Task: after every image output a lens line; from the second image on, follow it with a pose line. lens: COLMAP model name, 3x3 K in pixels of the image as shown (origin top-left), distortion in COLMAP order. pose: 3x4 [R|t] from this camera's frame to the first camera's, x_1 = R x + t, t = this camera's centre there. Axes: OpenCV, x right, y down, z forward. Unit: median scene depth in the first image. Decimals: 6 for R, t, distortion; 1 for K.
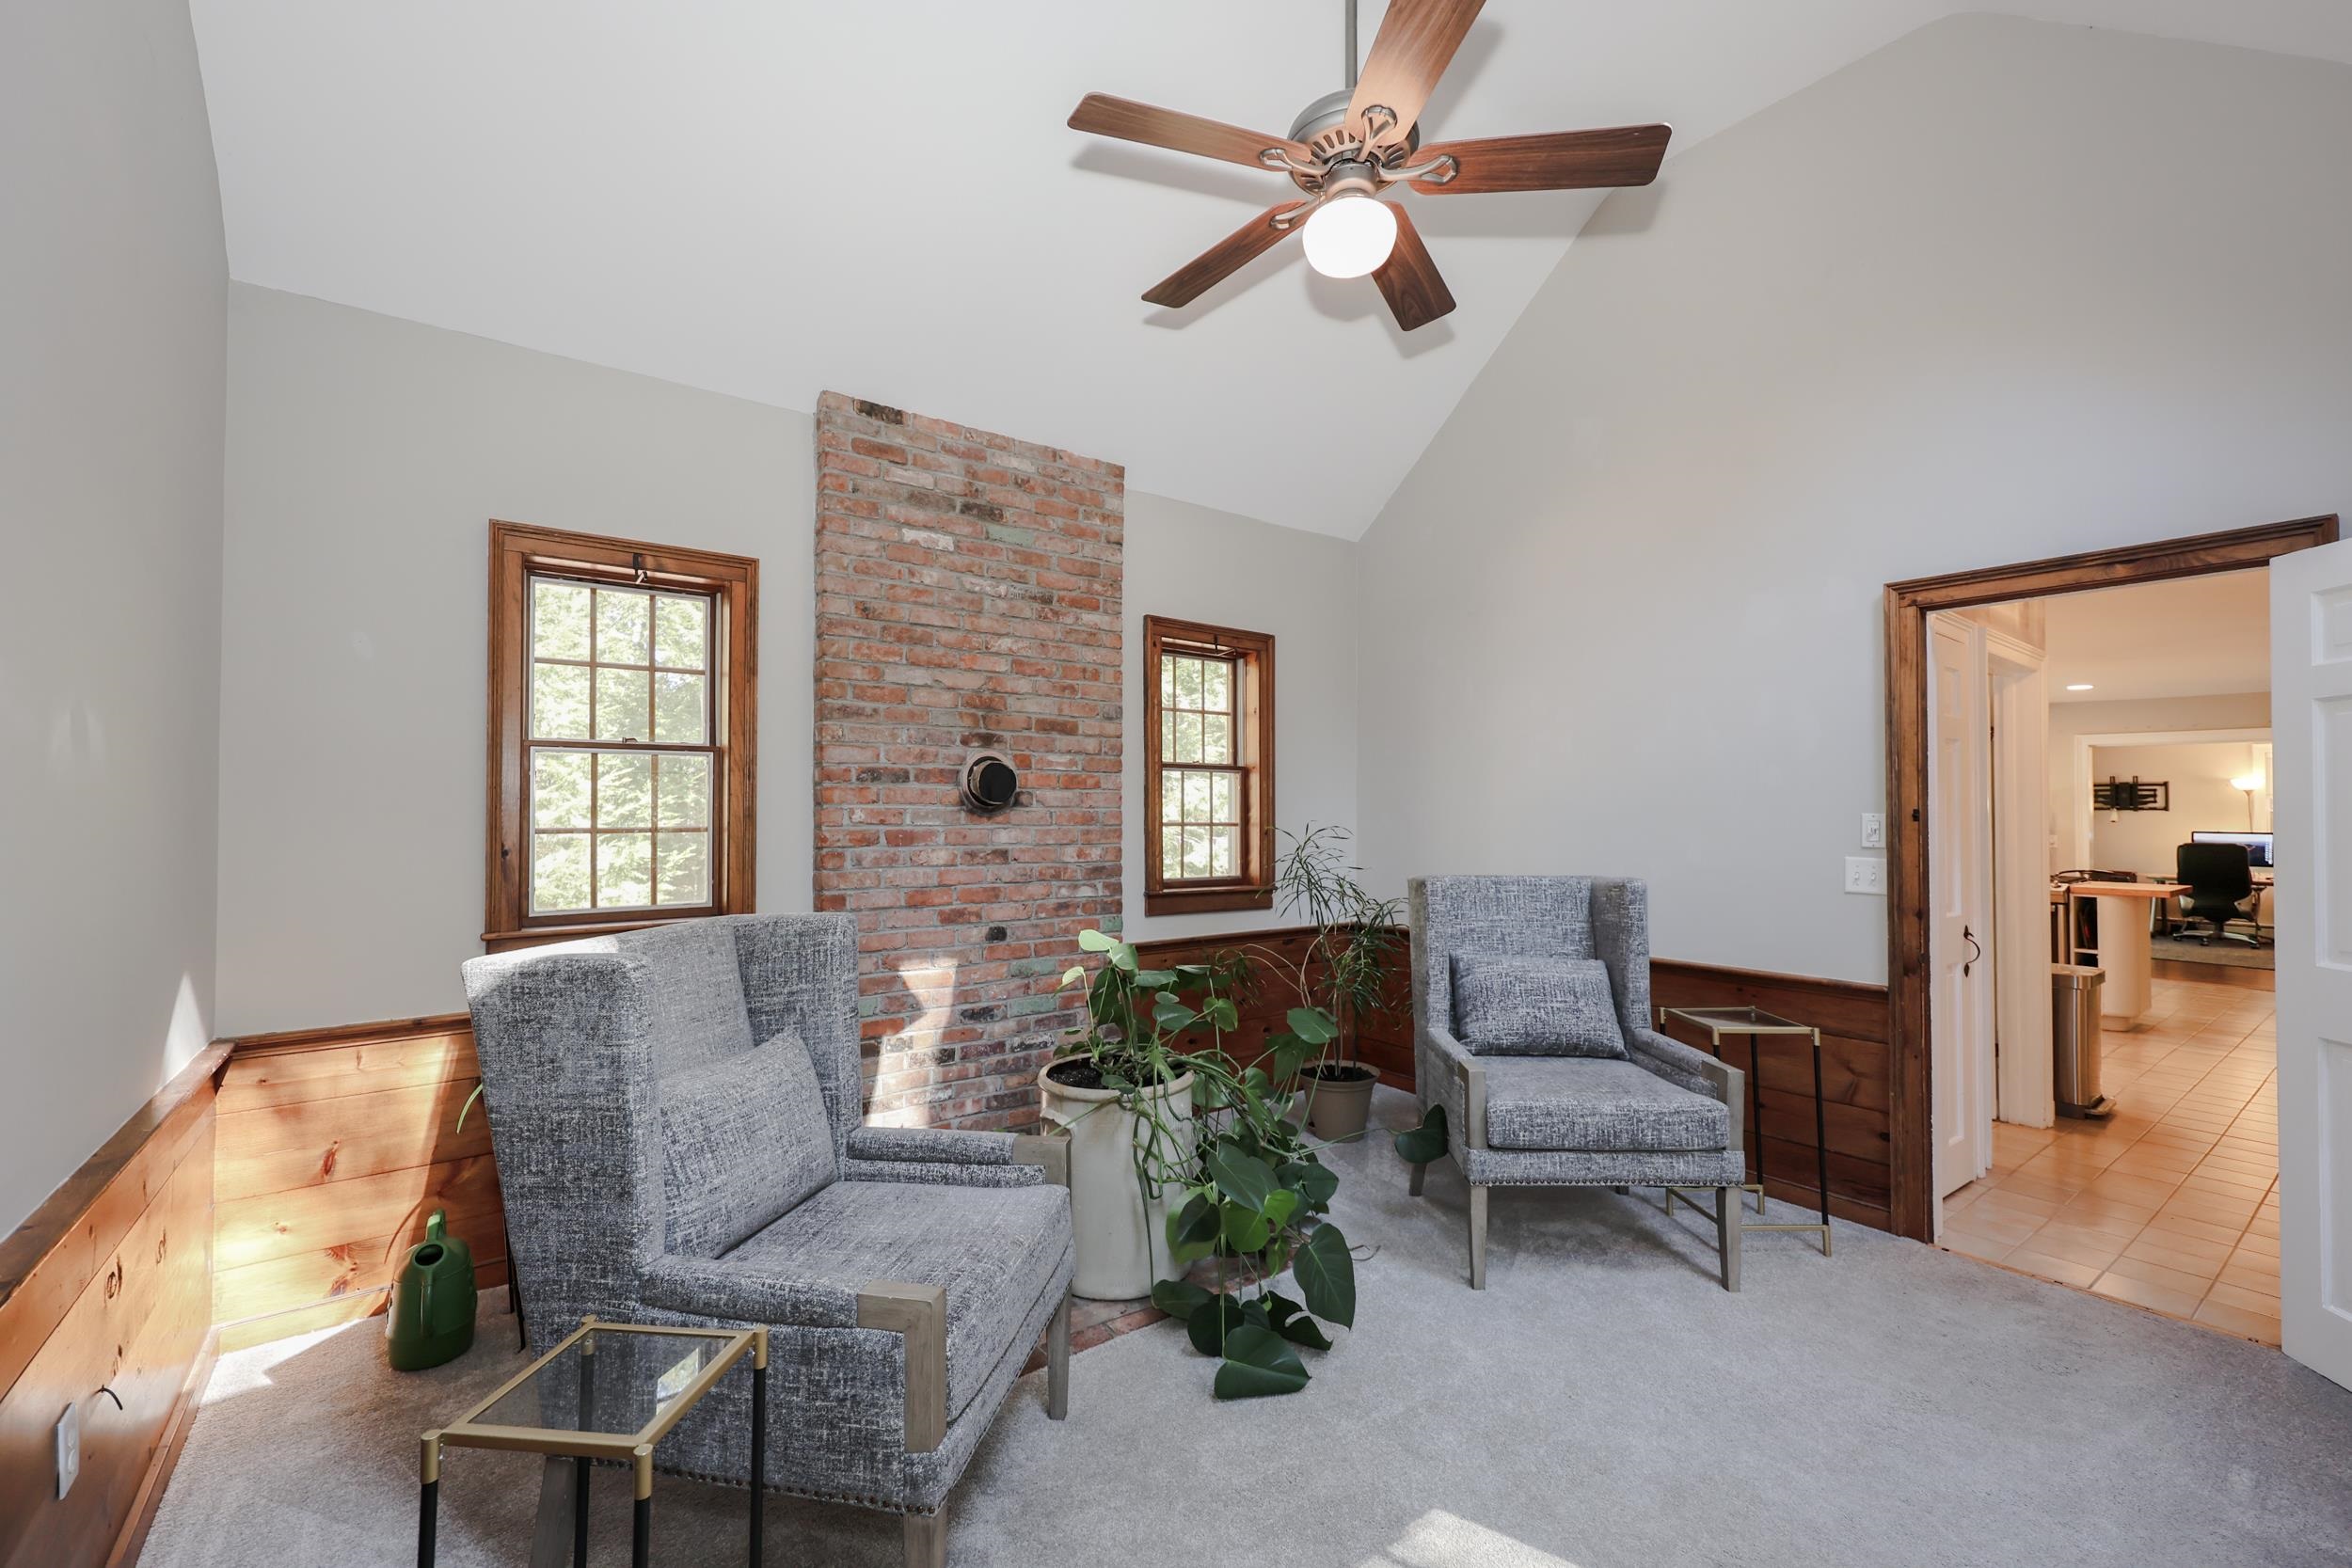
lens RADIAL K [[978.5, 0, 1175.4], [0, 978.5, 795.8], [0, 0, 1]] dist [-0.000631, -0.000065]
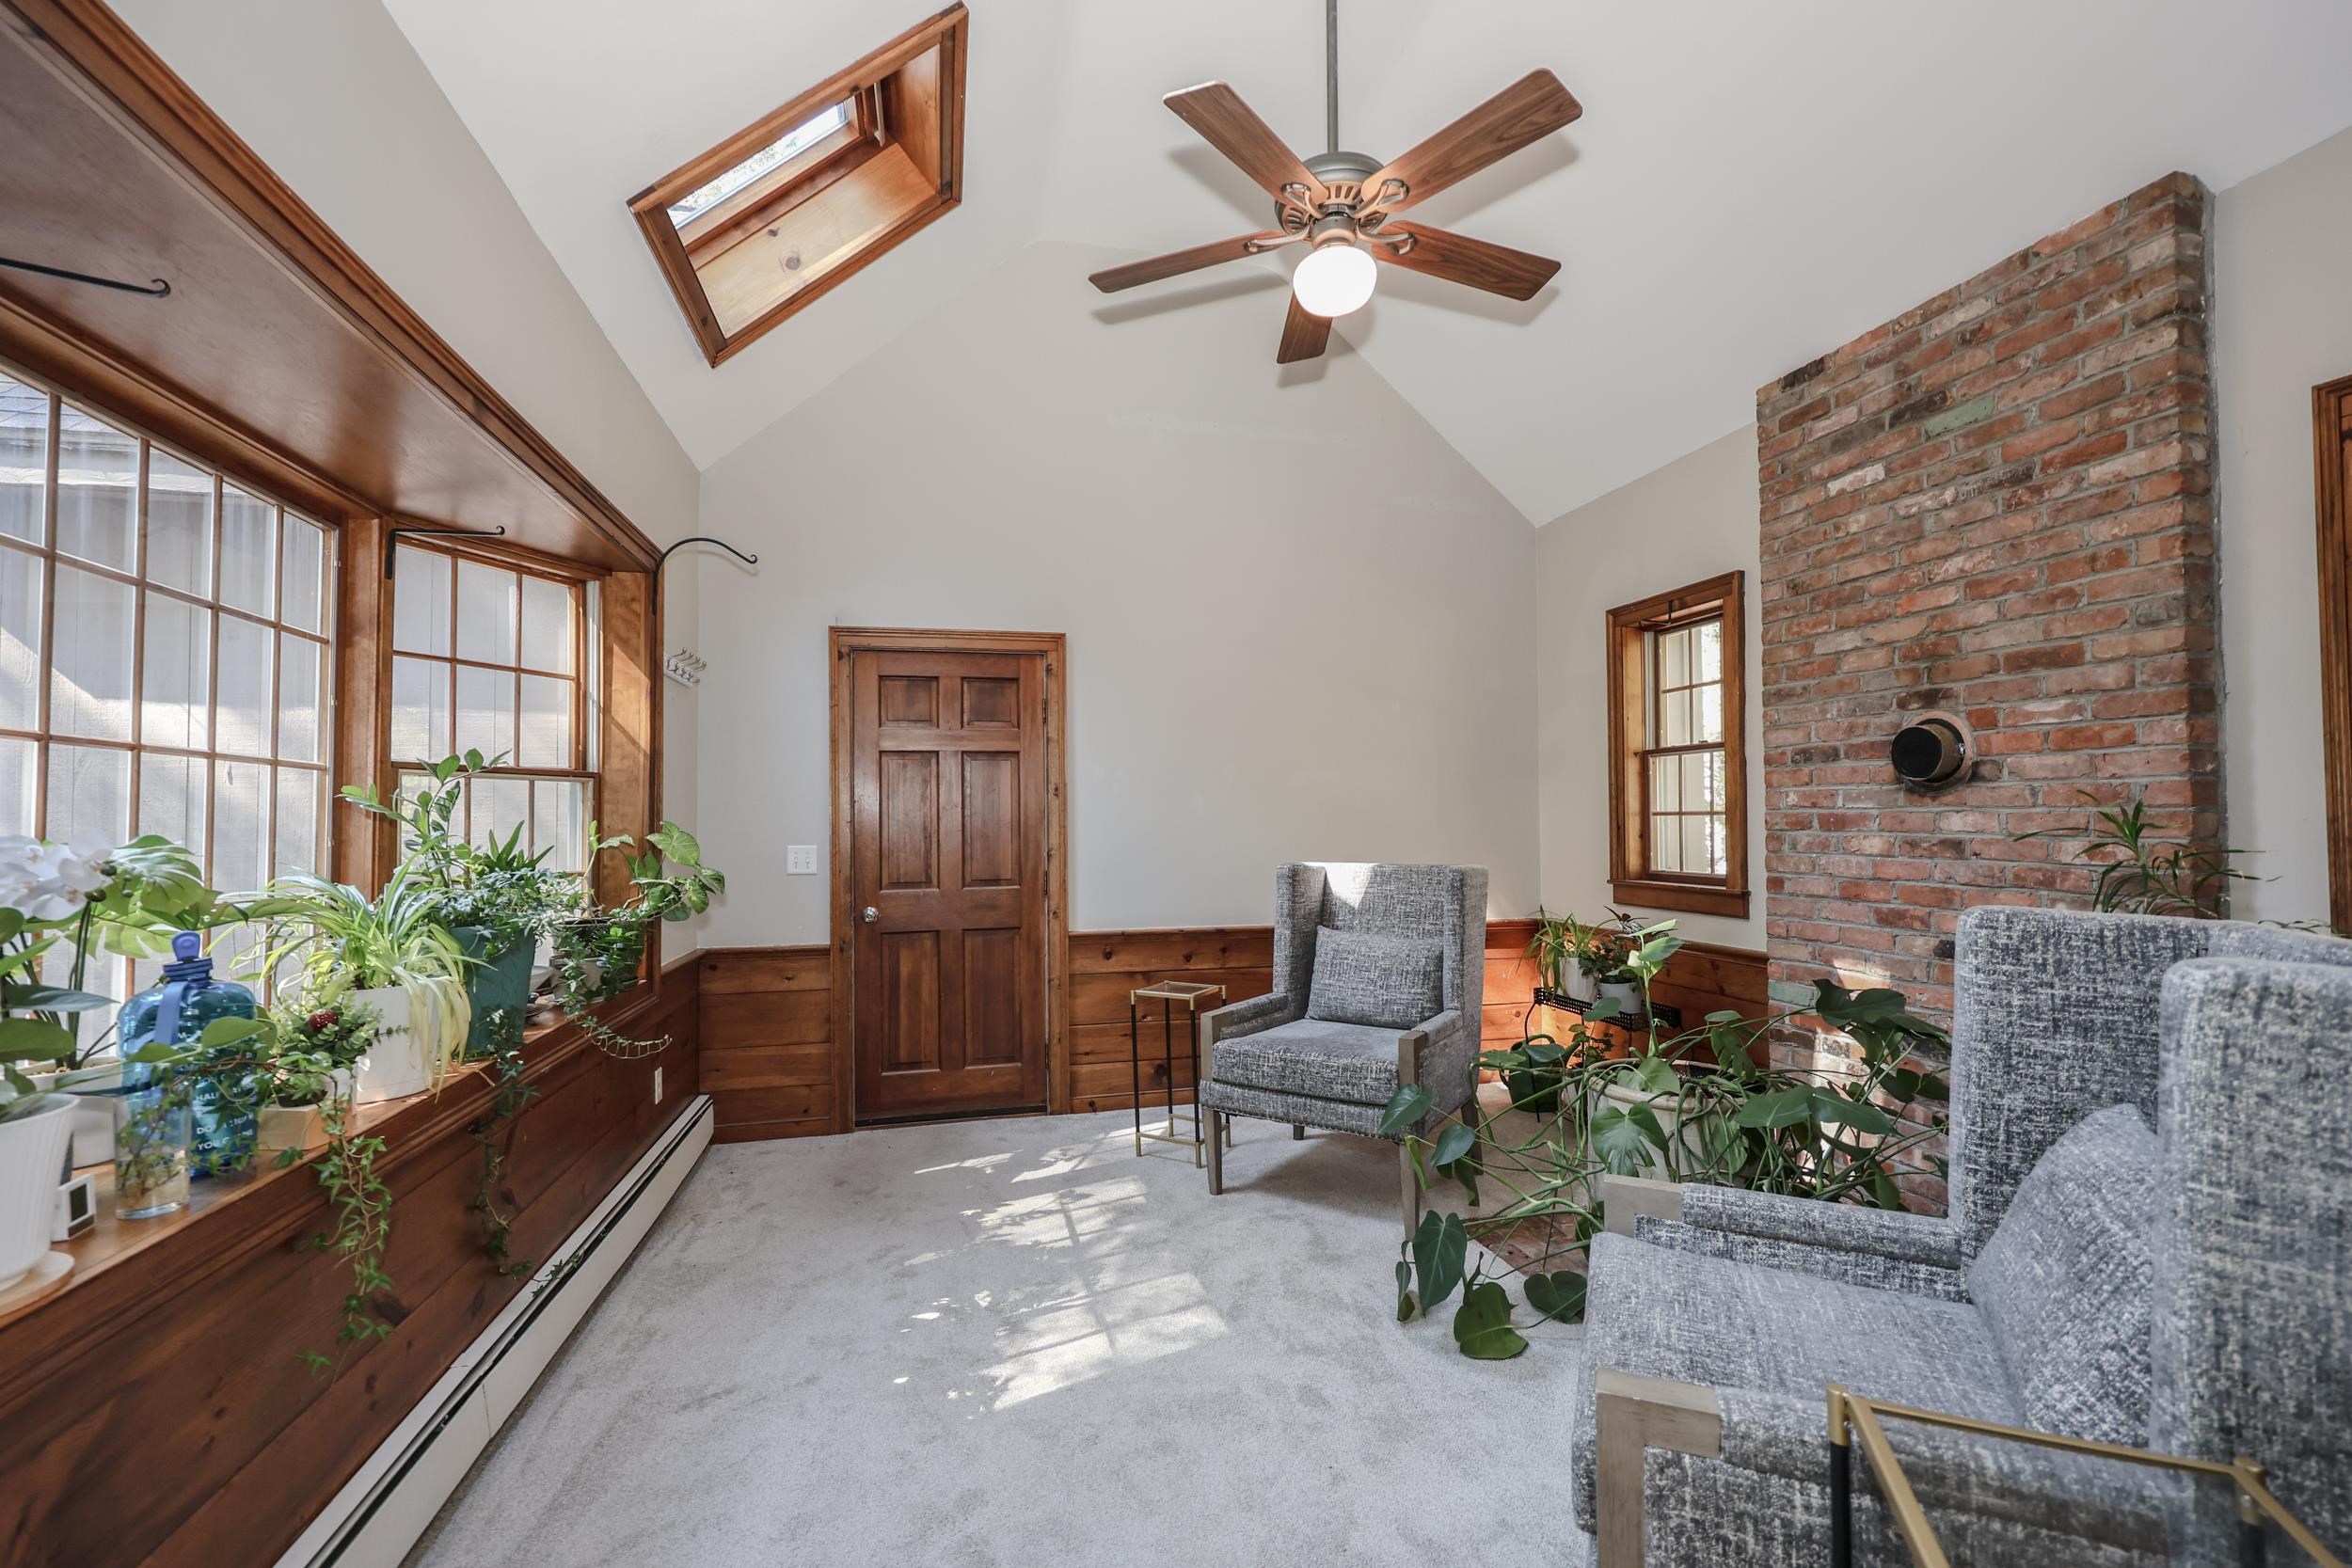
lens RADIAL K [[978.5, 0, 1175.4], [0, 978.5, 795.8], [0, 0, 1]] dist [-0.000631, -0.000065]
pose [[-0.390749, -0.020404, -0.920271, 0.779302], [0.022787, 0.999234, -0.031830, 0.032797], [0.920215, -0.033408, -0.389985, 0.770670]]
